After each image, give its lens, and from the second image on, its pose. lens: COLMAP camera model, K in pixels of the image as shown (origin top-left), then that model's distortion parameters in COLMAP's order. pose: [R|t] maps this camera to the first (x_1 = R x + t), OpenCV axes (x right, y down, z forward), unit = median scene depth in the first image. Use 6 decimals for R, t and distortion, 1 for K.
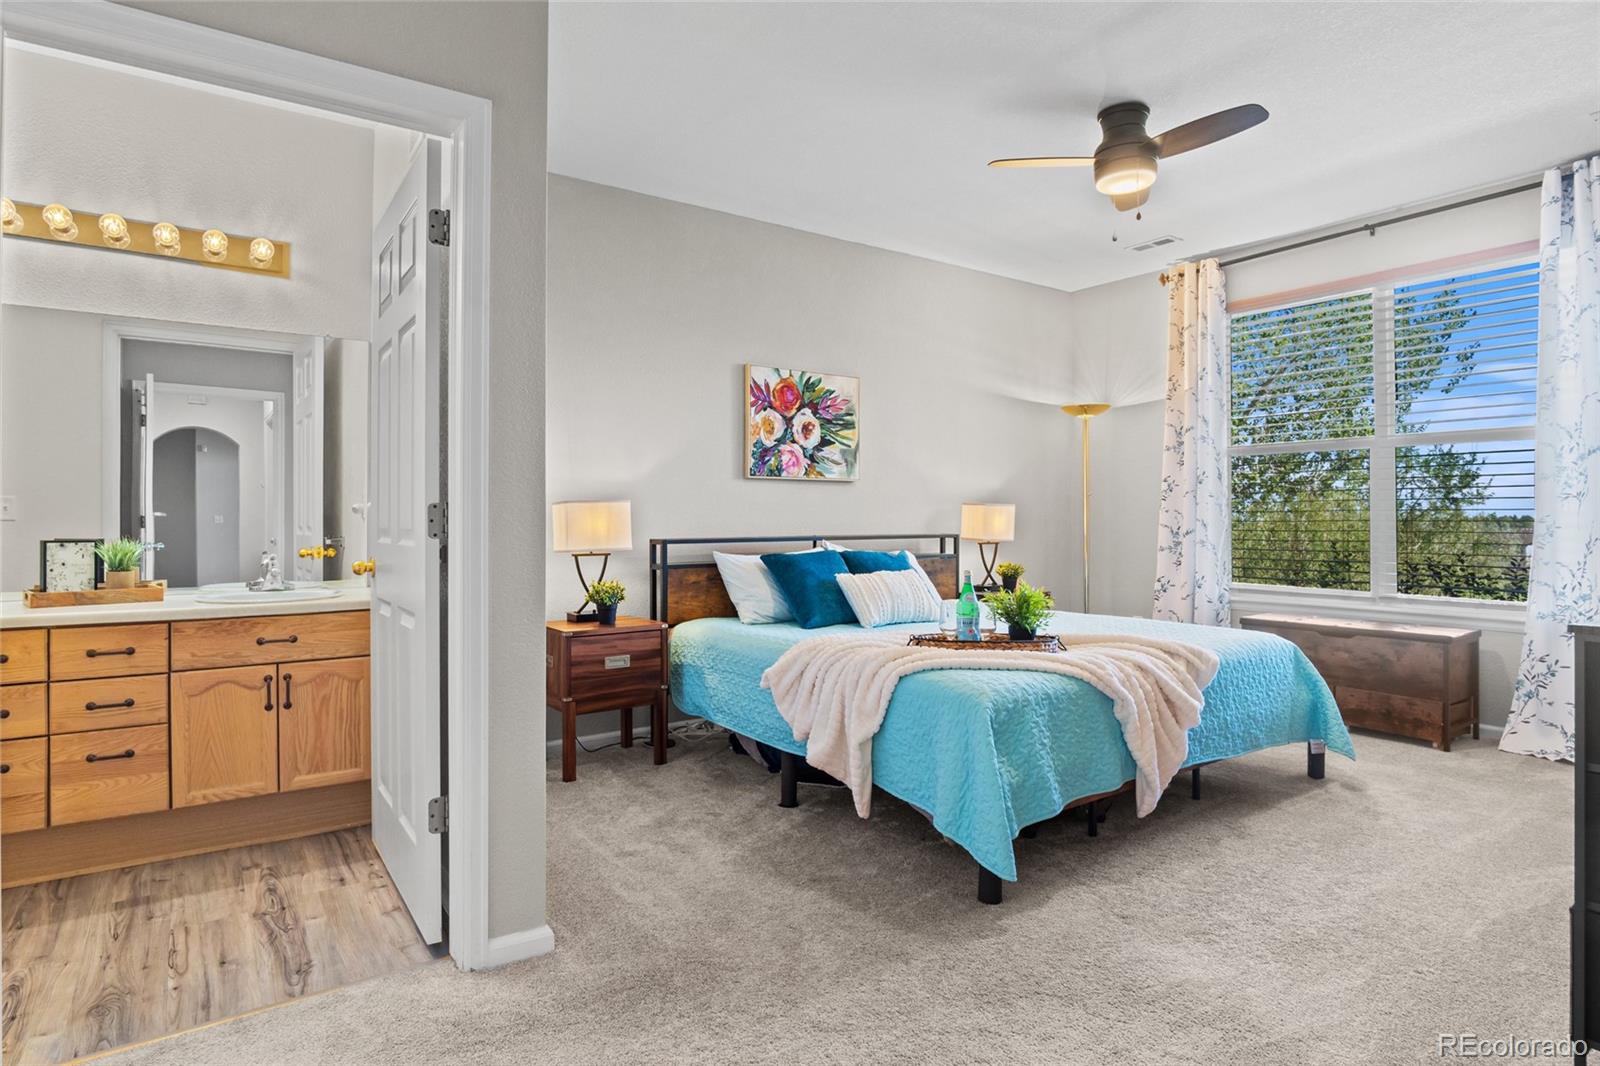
lens RADIAL K [[875.0, 0, 788.9], [0, 875.0, 509.6], [0, 0, 1]] dist [-0.037460, 0.010382]
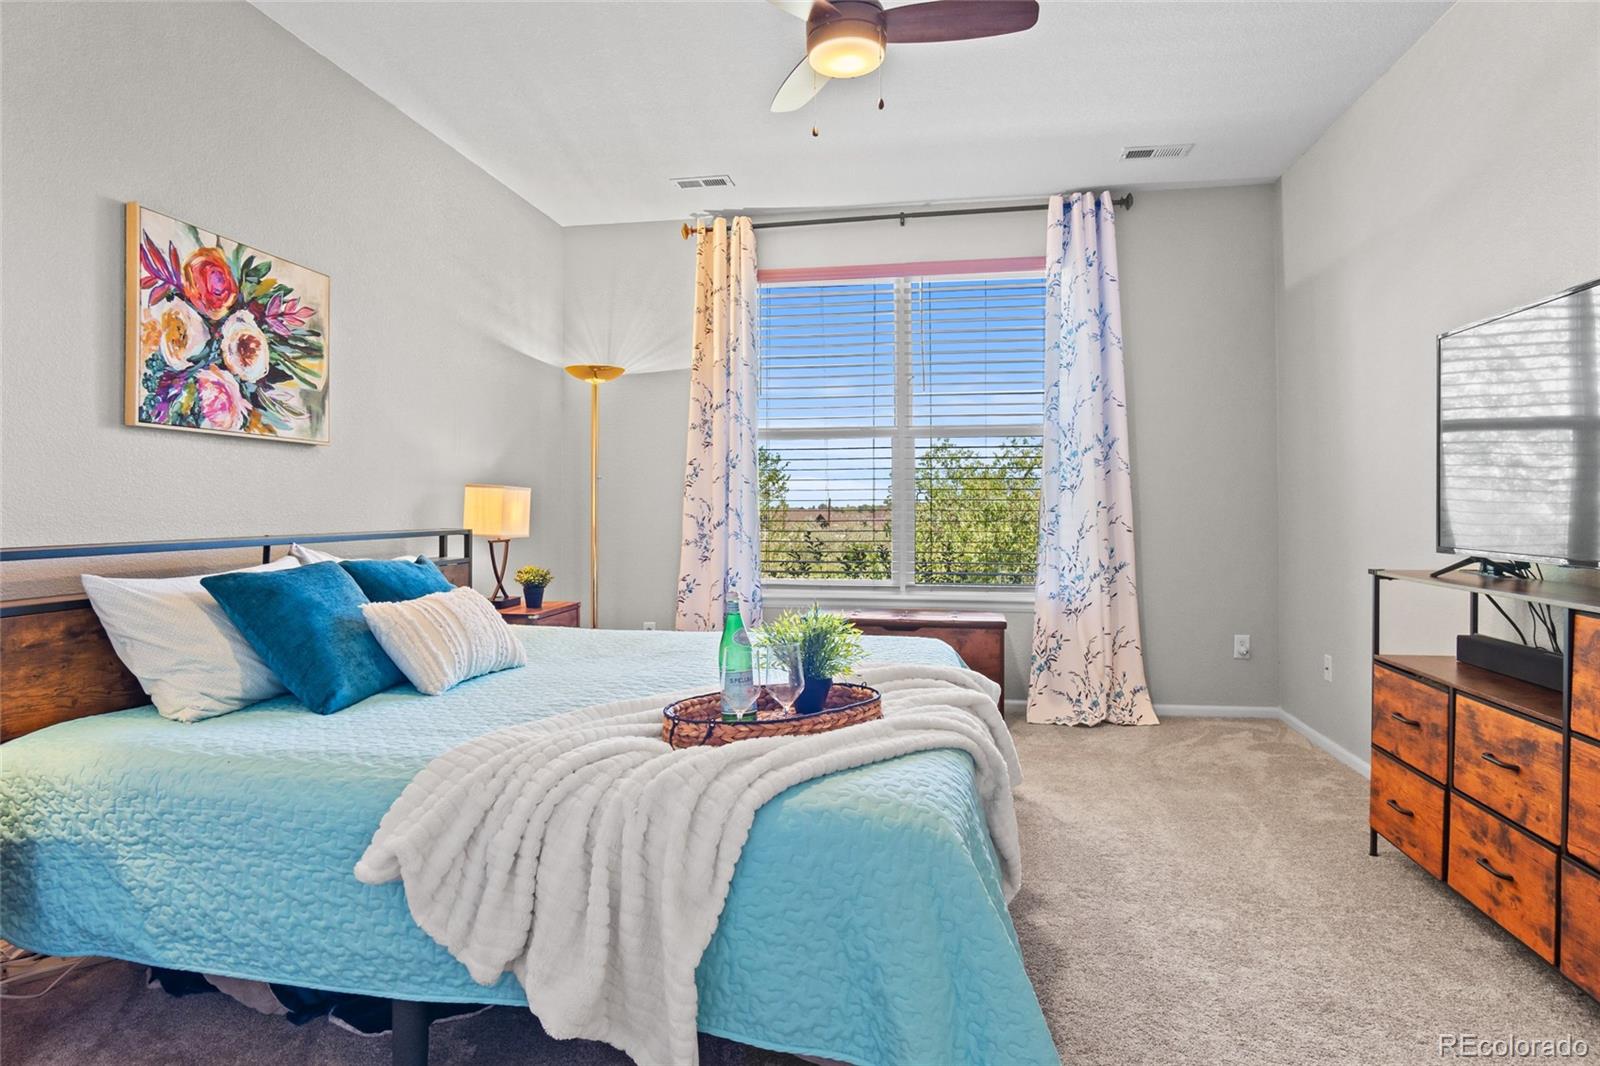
lens RADIAL K [[875.0, 0, 795.5], [0, 875.0, 510.8], [0, 0, 1]] dist [-0.037460, 0.010382]
pose [[0.703763, -0.000371, 0.710434, -0.128742], [-0.008617, 0.999922, 0.009058, 0.005474], [-0.710382, -0.012496, 0.703705, 0.364553]]
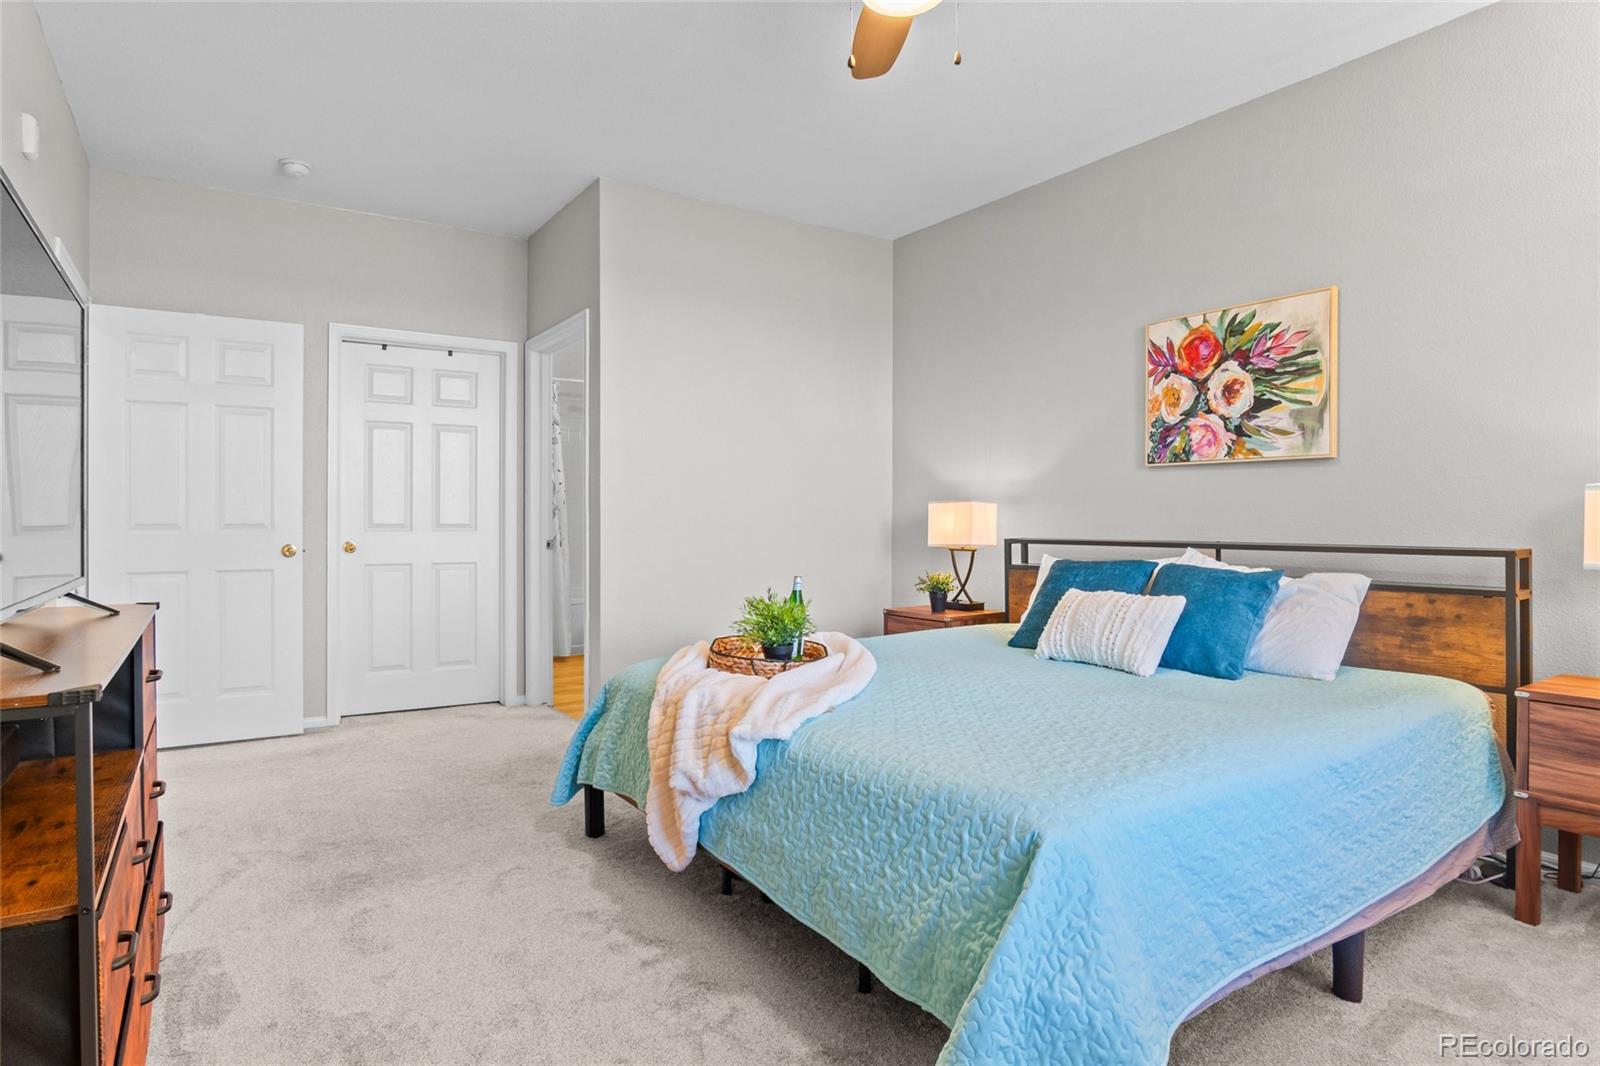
lens RADIAL K [[875.0, 0, 797.7], [0, 875.0, 524.9], [0, 0, 1]] dist [-0.037460, 0.010382]
pose [[-0.014481, 0.010327, -0.999842, 0.742427], [0.010241, 0.999896, 0.010179, 0.005621], [0.999843, -0.010092, -0.014585, 0.678563]]
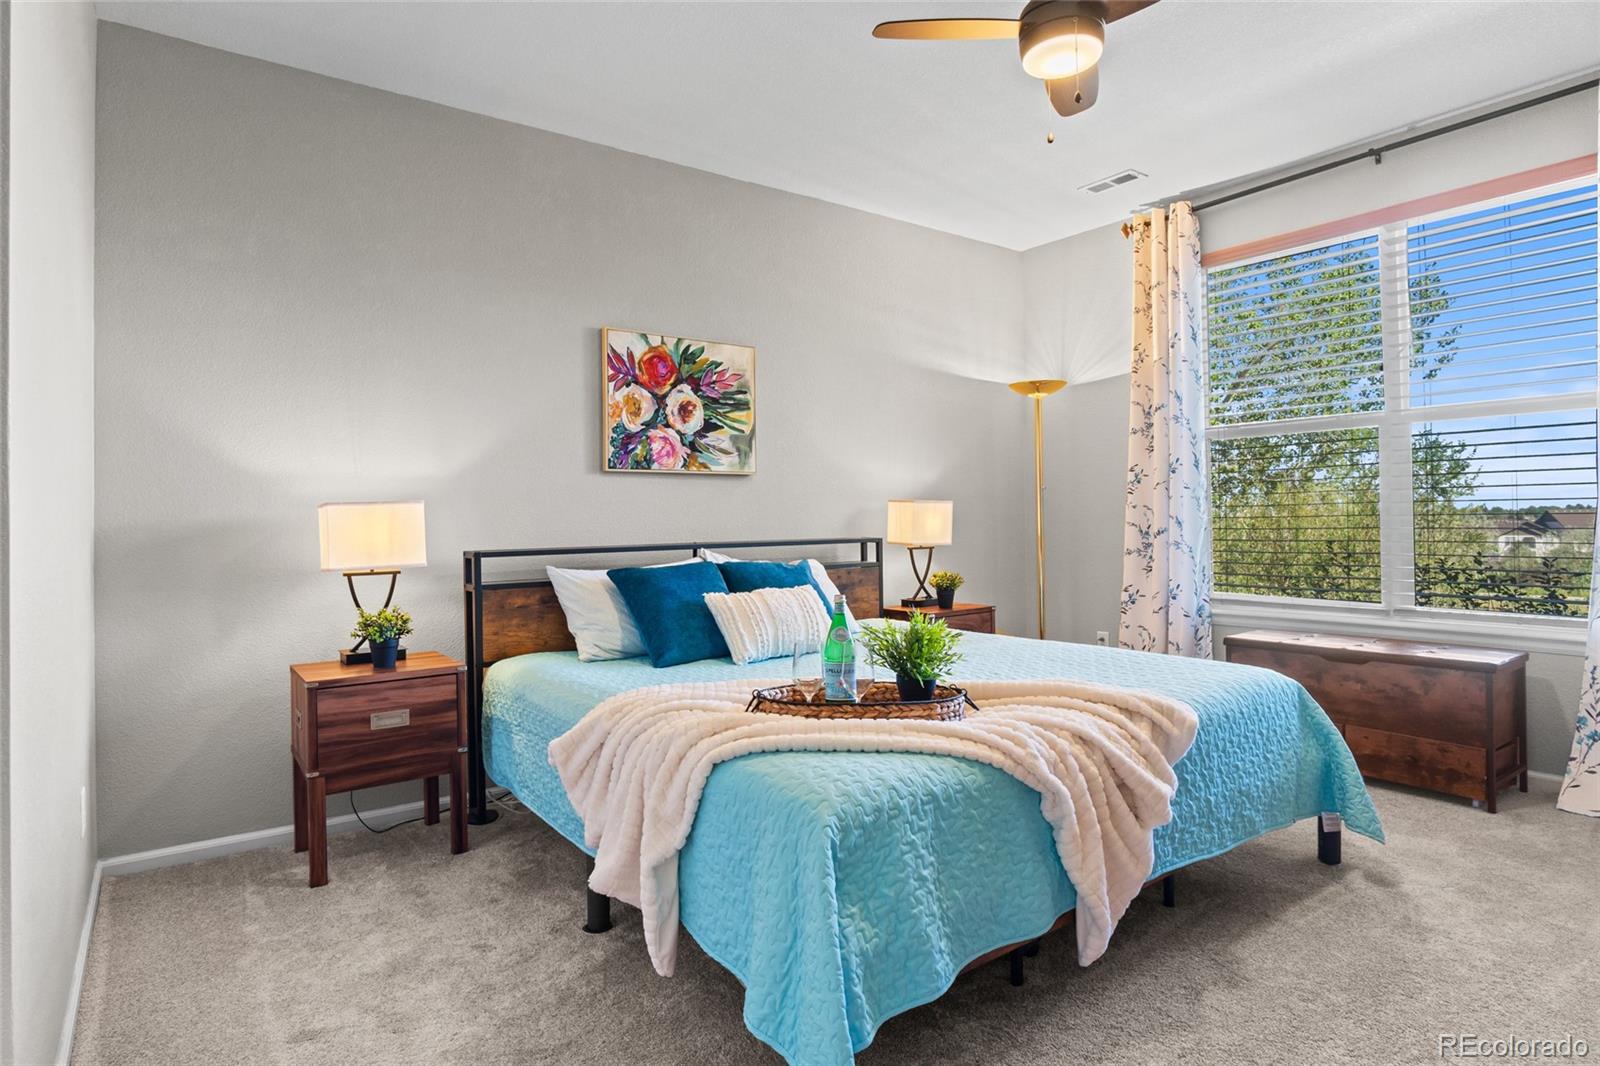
lens RADIAL K [[875.0, 0, 791.6], [0, 875.0, 506.7], [0, 0, 1]] dist [-0.037460, 0.010382]
pose [[0.999651, -0.012789, 0.023099, 0.101038], [0.012877, 0.999910, -0.003696, 0.000914], [-0.023049, 0.003992, 0.999726, 0.201275]]
